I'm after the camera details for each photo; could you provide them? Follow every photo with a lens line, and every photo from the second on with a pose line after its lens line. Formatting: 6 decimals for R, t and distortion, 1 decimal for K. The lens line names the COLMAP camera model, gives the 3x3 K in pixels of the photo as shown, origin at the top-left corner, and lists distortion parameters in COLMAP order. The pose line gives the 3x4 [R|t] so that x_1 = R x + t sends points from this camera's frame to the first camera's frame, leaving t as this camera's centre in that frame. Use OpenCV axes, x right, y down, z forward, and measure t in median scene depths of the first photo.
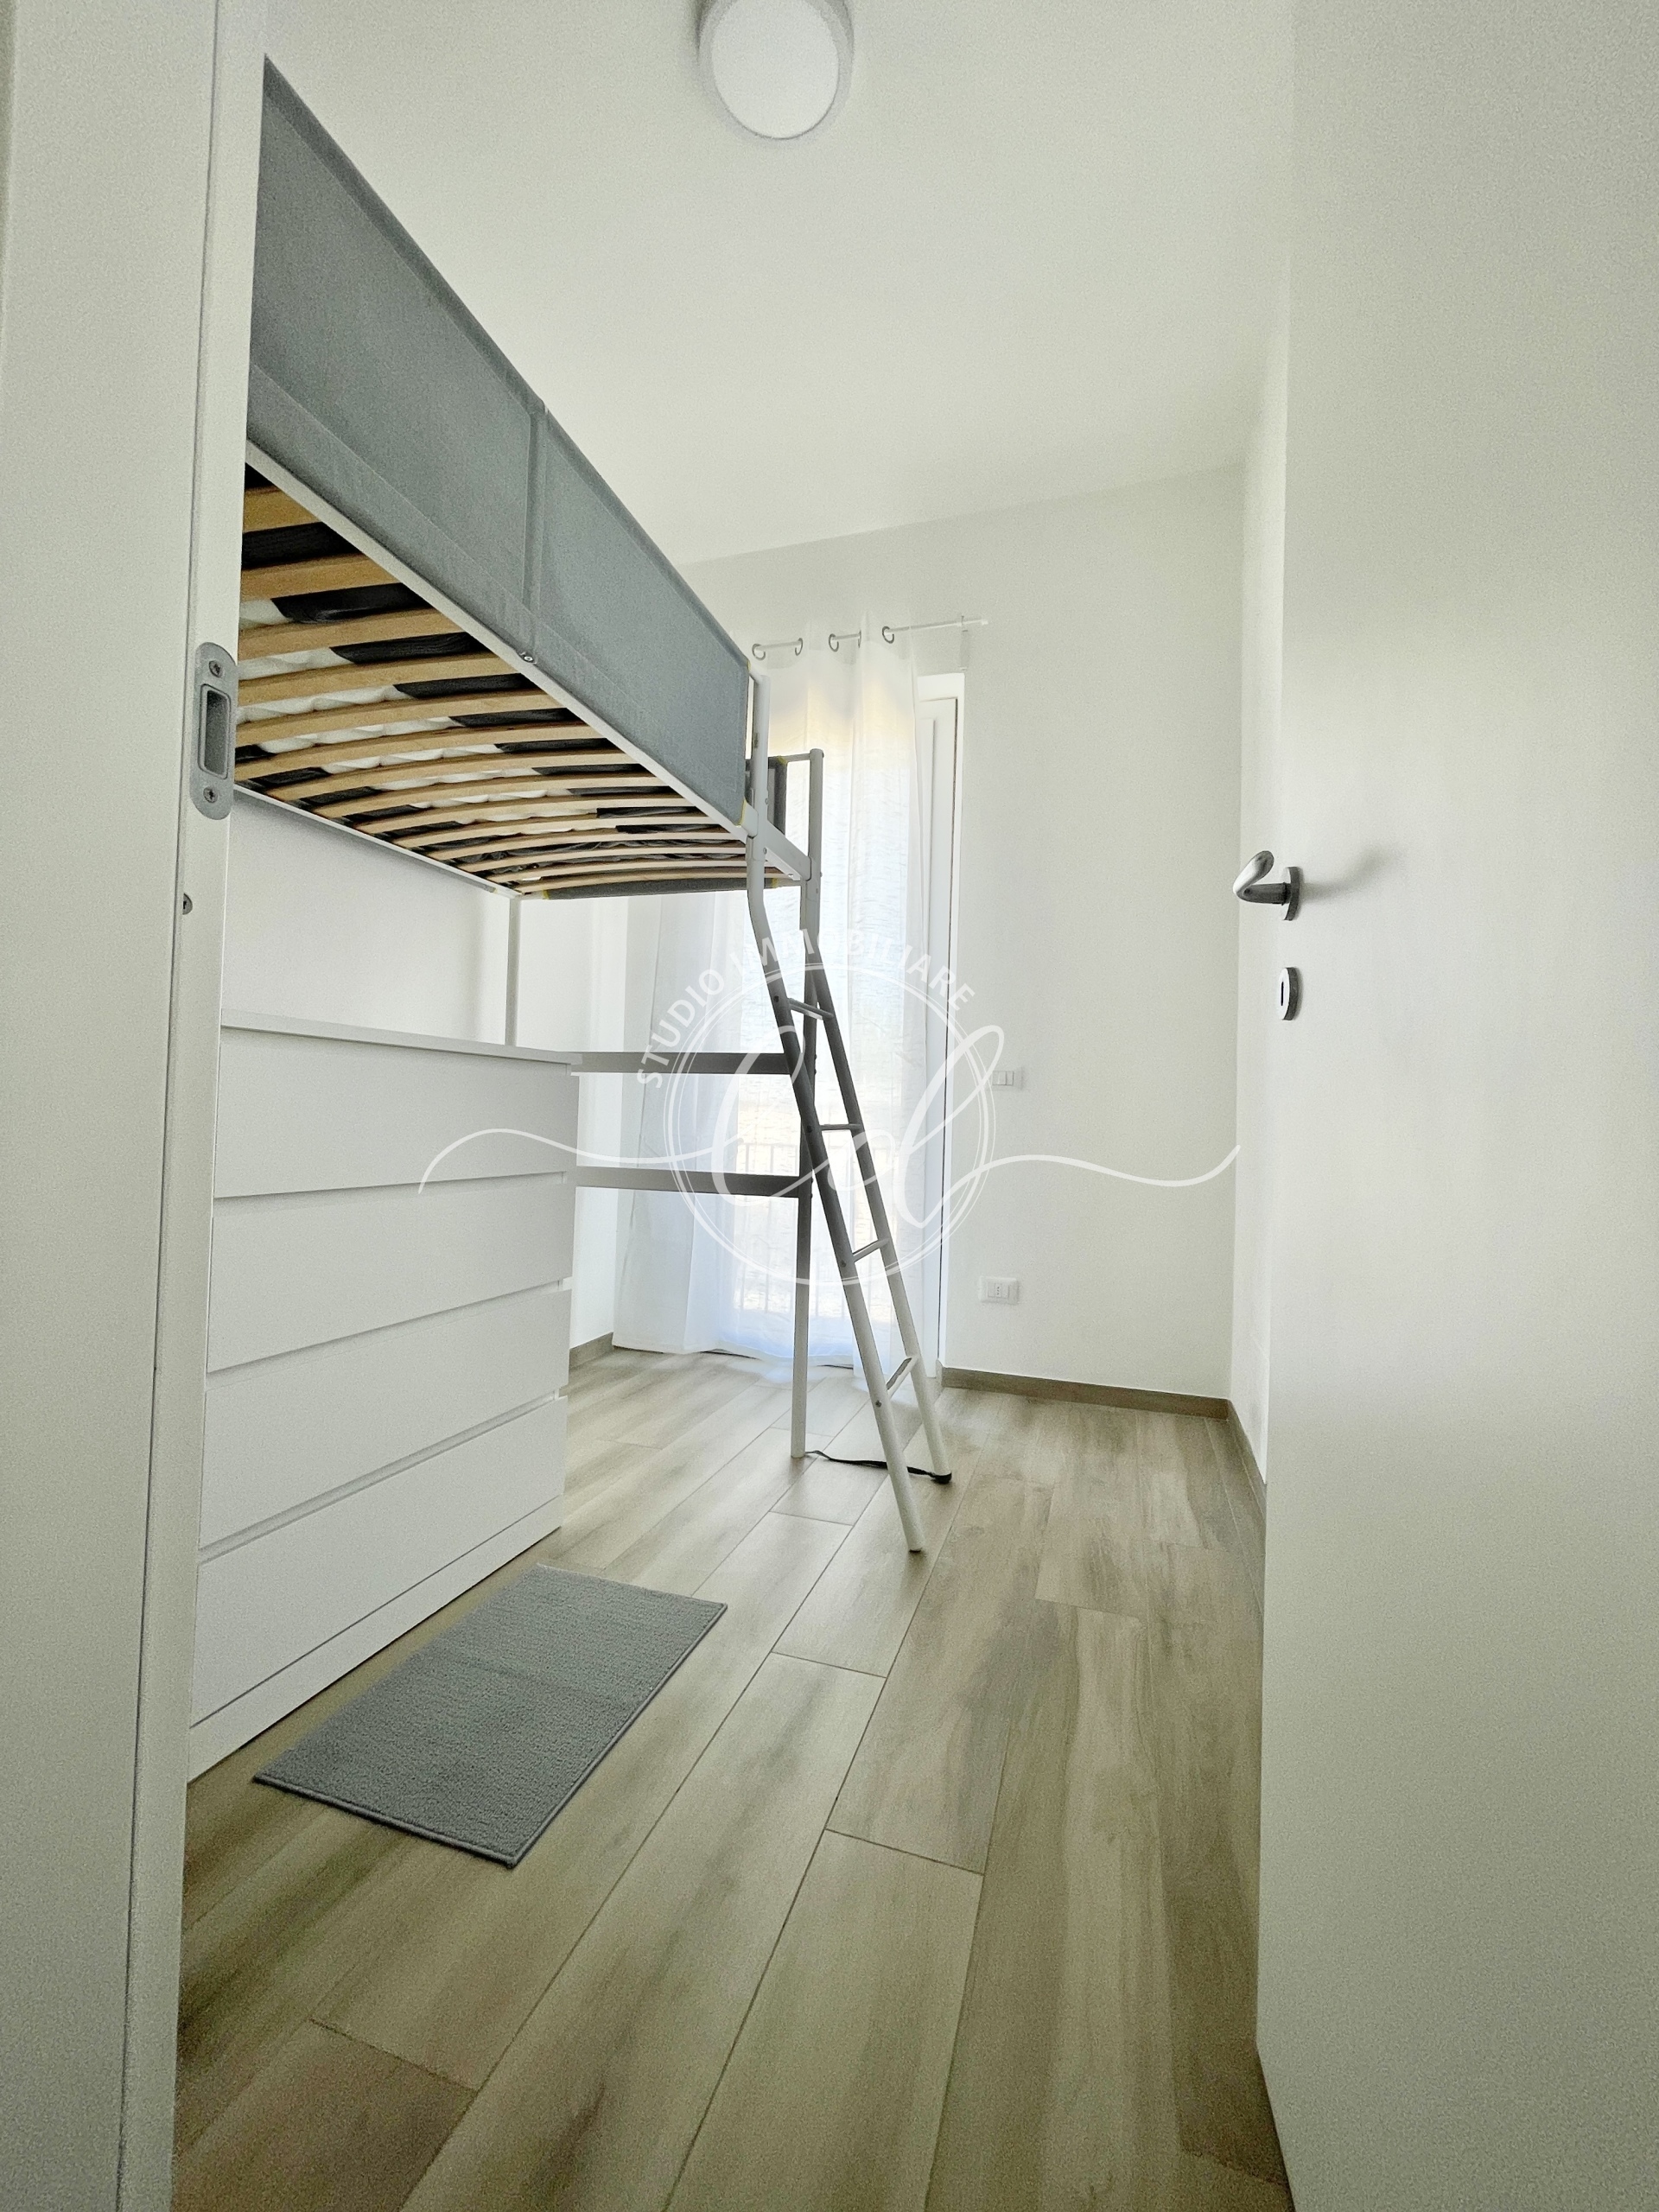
lens RADIAL K [[888.8, 0, 817.7], [0, 888.8, 1108.1], [0, 0, 1]] dist [-0.003943, 0.000569]
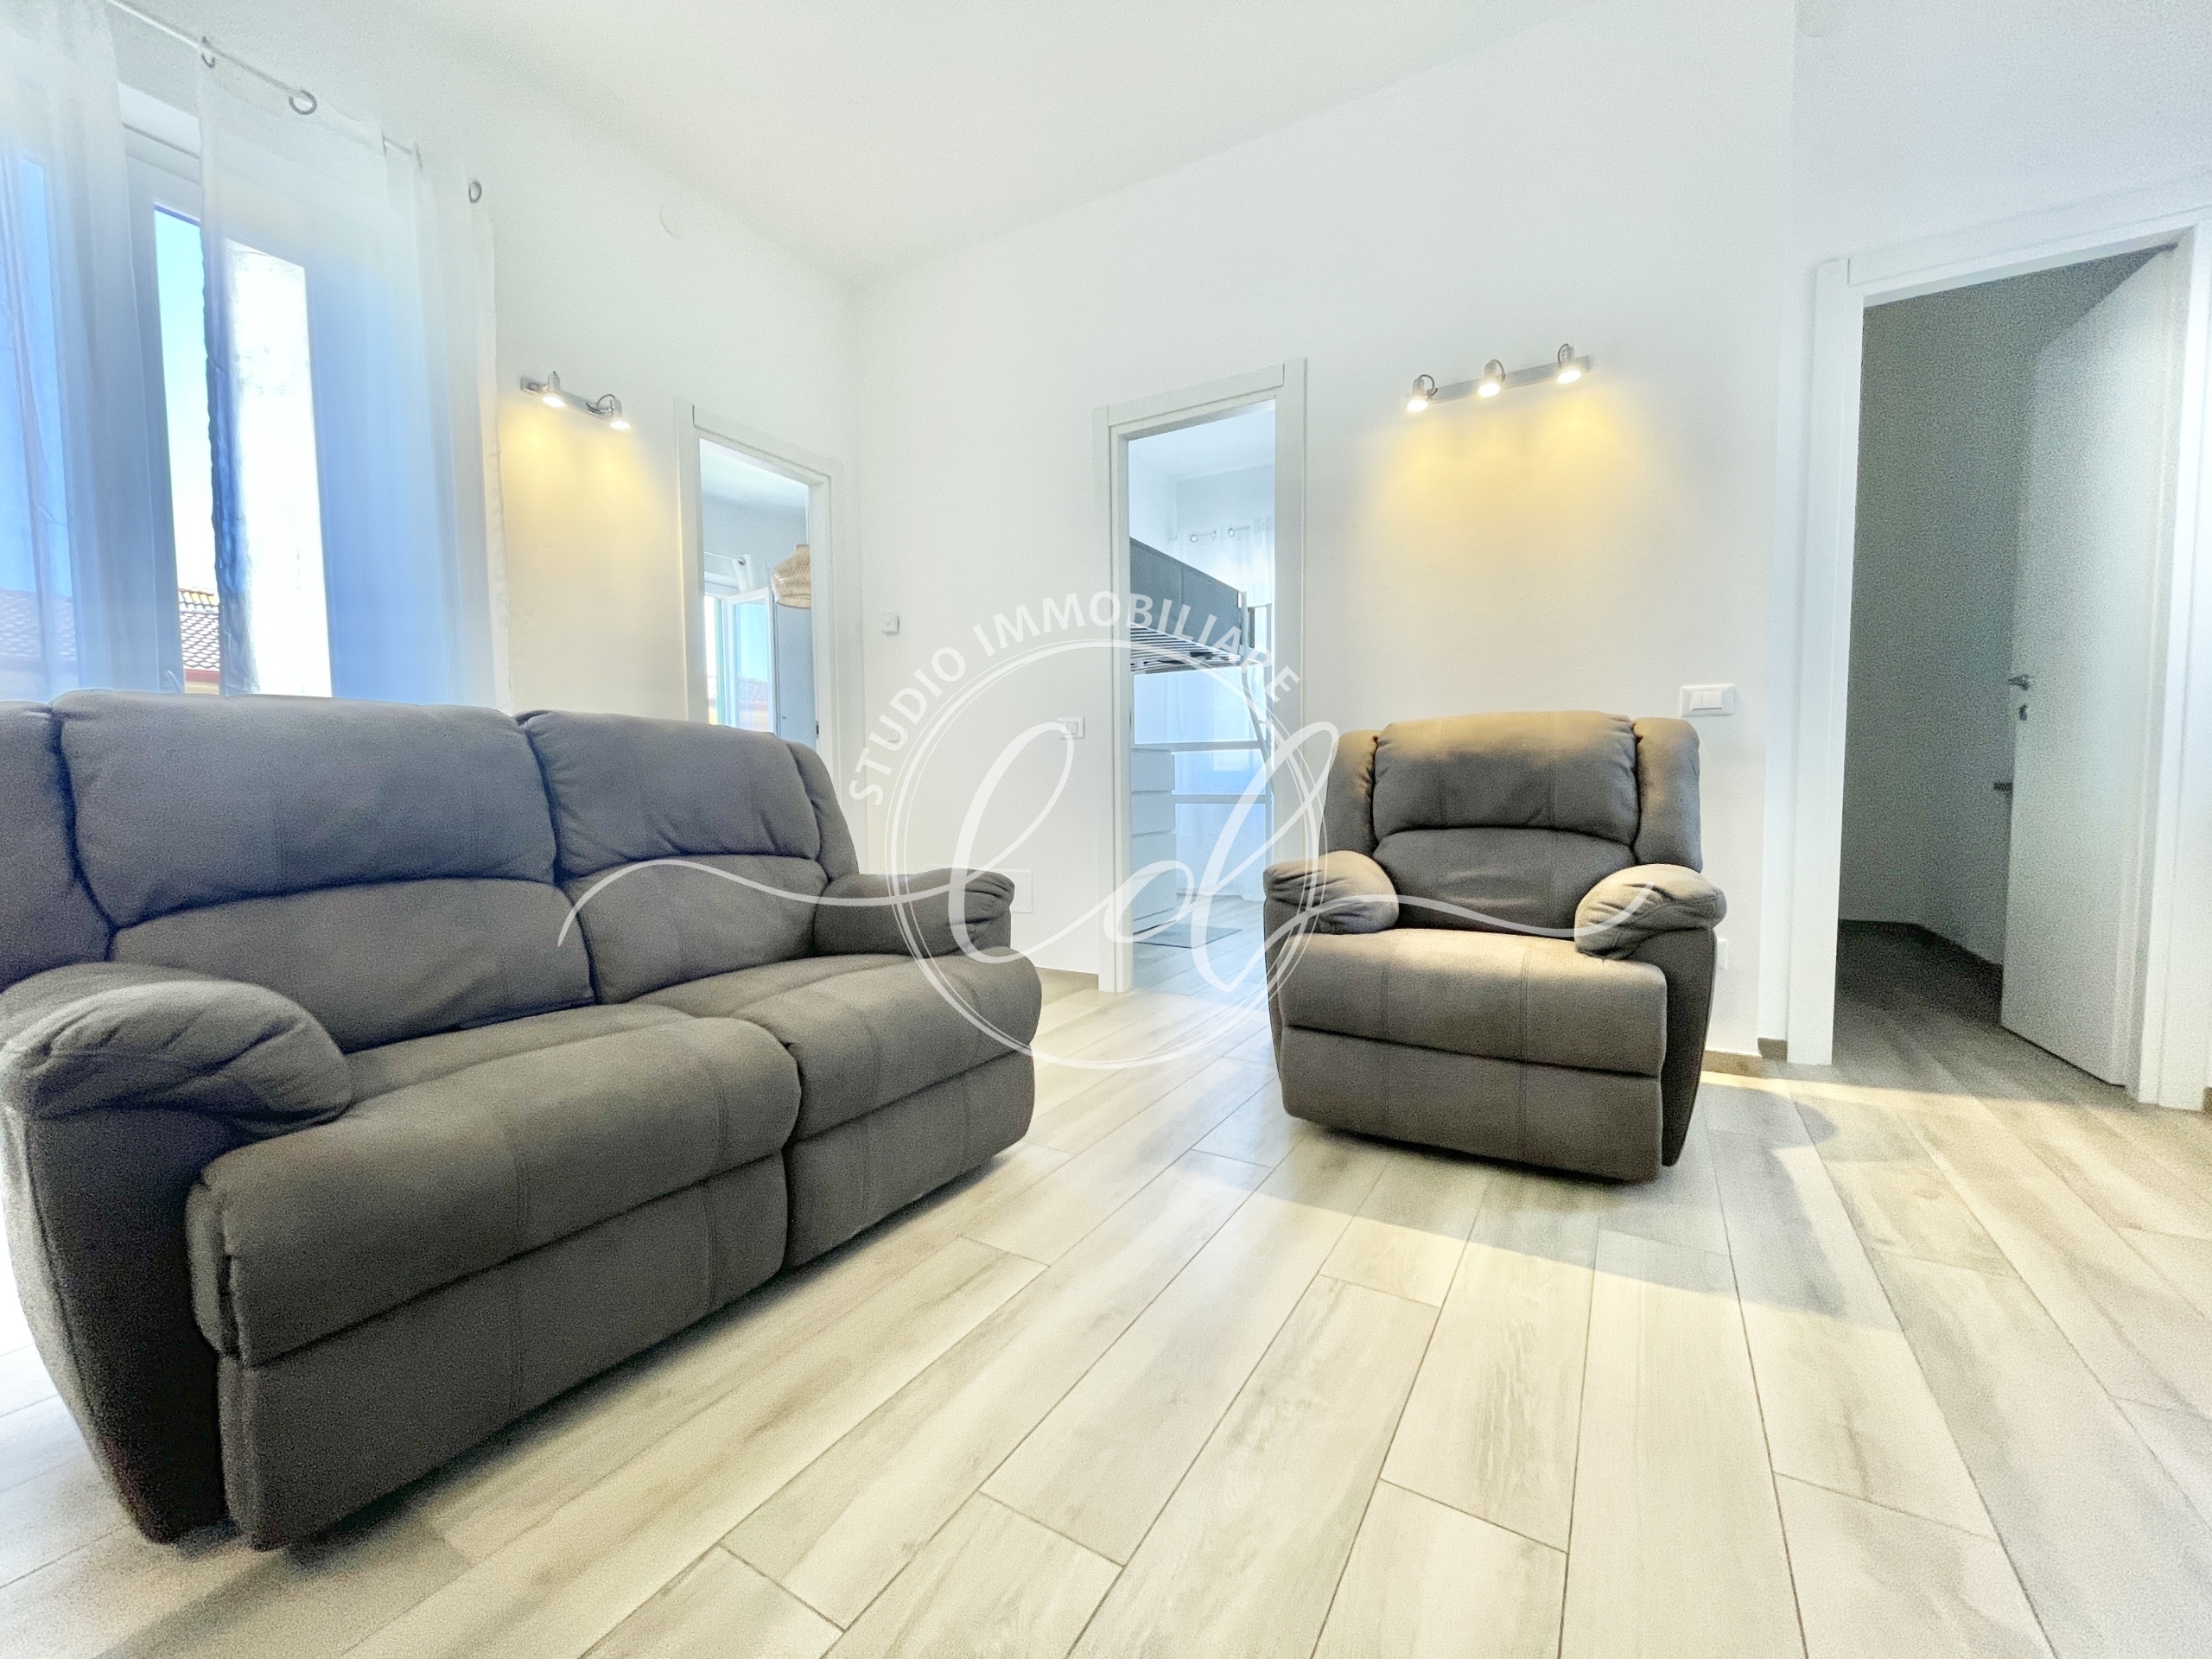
lens RADIAL K [[888.8, 0, 1099.4], [0, 888.8, 834.1], [0, 0, 1]] dist [-0.003943, 0.000569]
pose [[0.972308, -0.030827, -0.231659, 0.089043], [0.045446, 0.997280, 0.058035, 0.028301], [0.229240, -0.066956, 0.971064, -1.374485]]
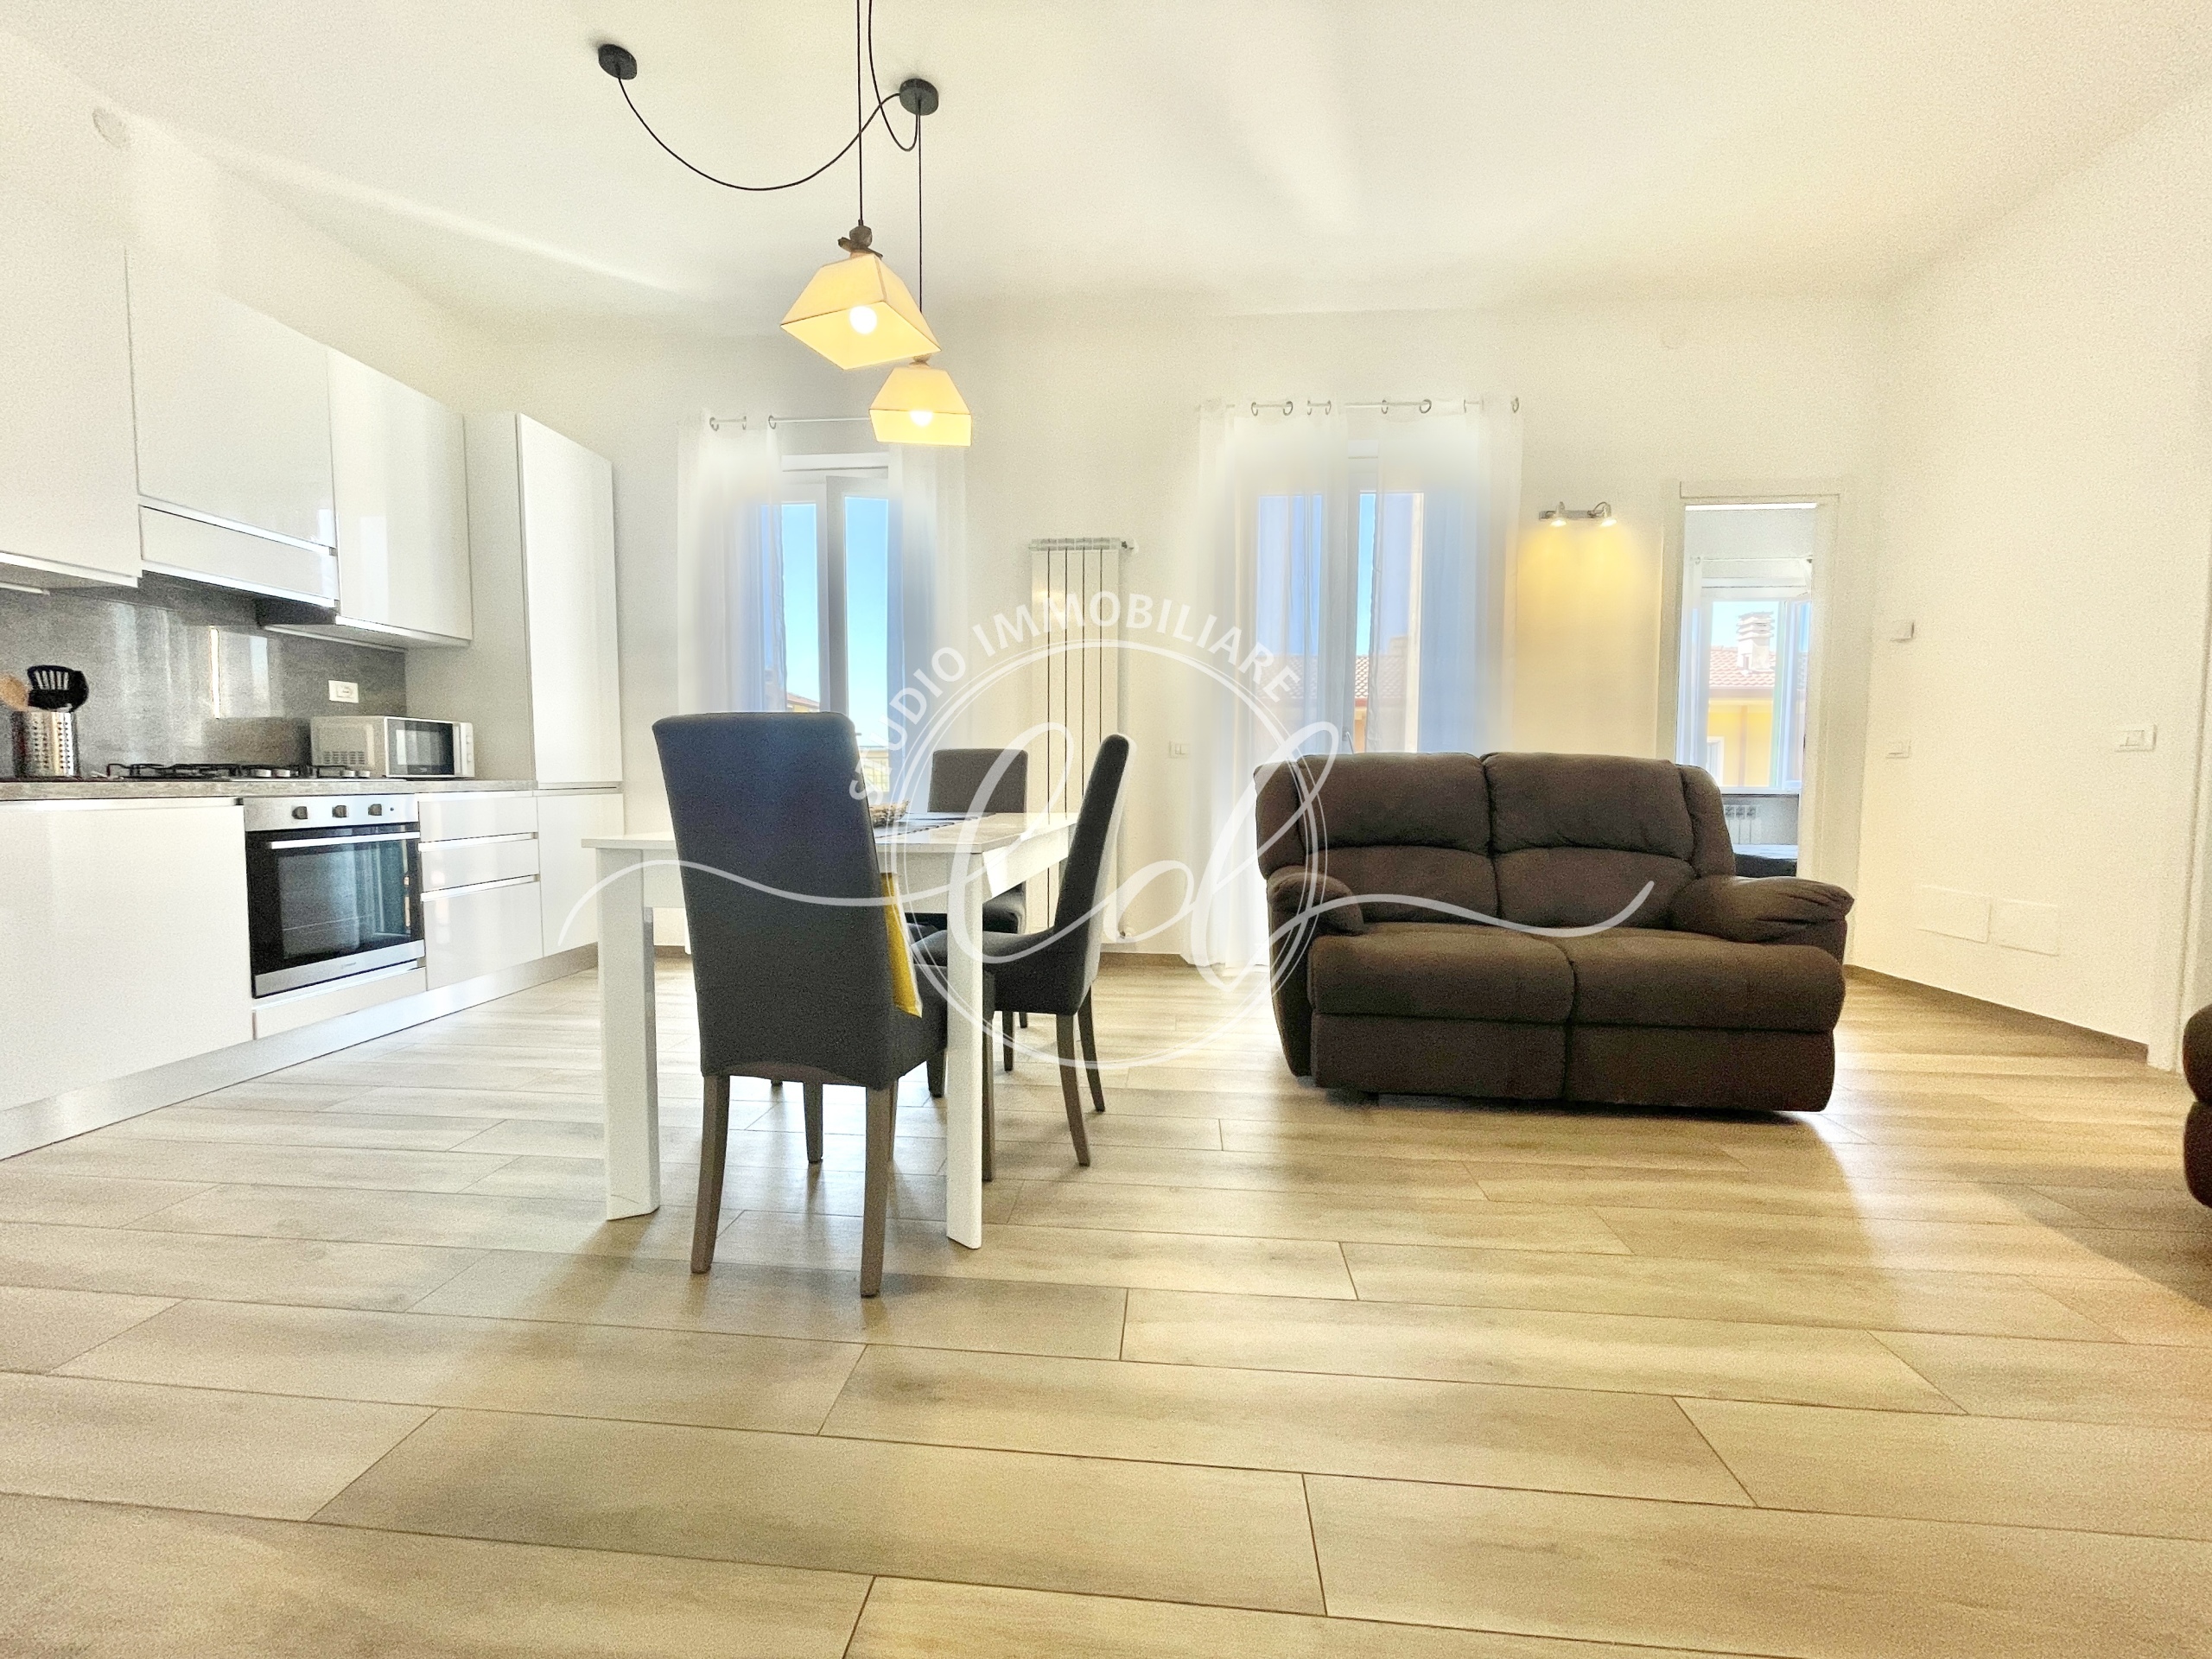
lens RADIAL K [[888.8, 0, 1095.2], [0, 888.8, 836.2], [0, 0, 1]] dist [-0.003943, 0.000569]
pose [[0.214089, 0.029612, -0.976365, 0.605322], [0.008740, 0.999442, 0.032228, 0.018279], [0.976775, -0.015433, 0.213711, -1.584377]]
